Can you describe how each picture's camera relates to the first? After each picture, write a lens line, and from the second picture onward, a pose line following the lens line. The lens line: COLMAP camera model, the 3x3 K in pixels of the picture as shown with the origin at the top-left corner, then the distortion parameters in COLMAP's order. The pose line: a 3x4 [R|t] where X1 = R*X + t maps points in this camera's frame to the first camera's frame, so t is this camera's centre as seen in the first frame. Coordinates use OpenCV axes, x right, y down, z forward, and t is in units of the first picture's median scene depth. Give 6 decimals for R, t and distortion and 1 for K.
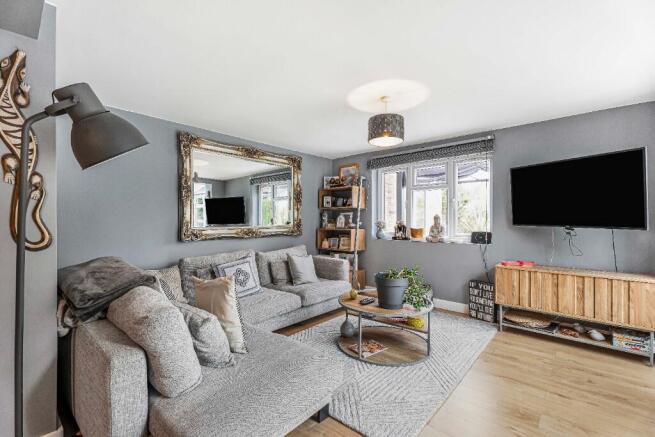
lens RADIAL K [[296.4, 0, 327.2], [0, 296.4, 219.7], [0, 0, 1]] dist [-0.001512, -0.000214]
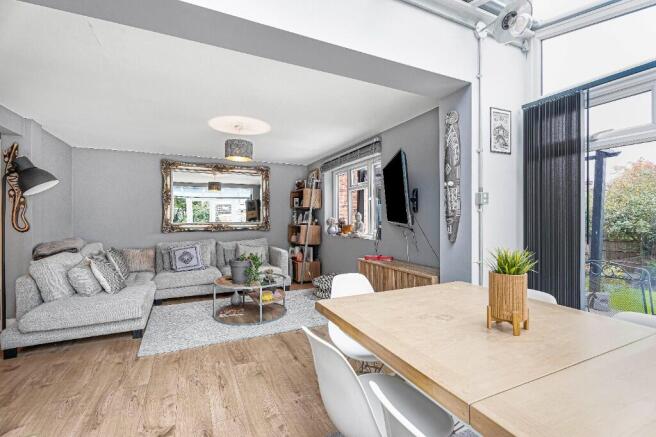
lens RADIAL K [[296.9, 0, 325.3], [0, 296.9, 217.8], [0, 0, 1]] dist [-0.001512, -0.000214]
pose [[0.918805, -0.003760, -0.394693, 0.659189], [0.003509, 0.999993, -0.001357, 0.003230], [0.394696, -0.000138, 0.918812, -0.046233]]
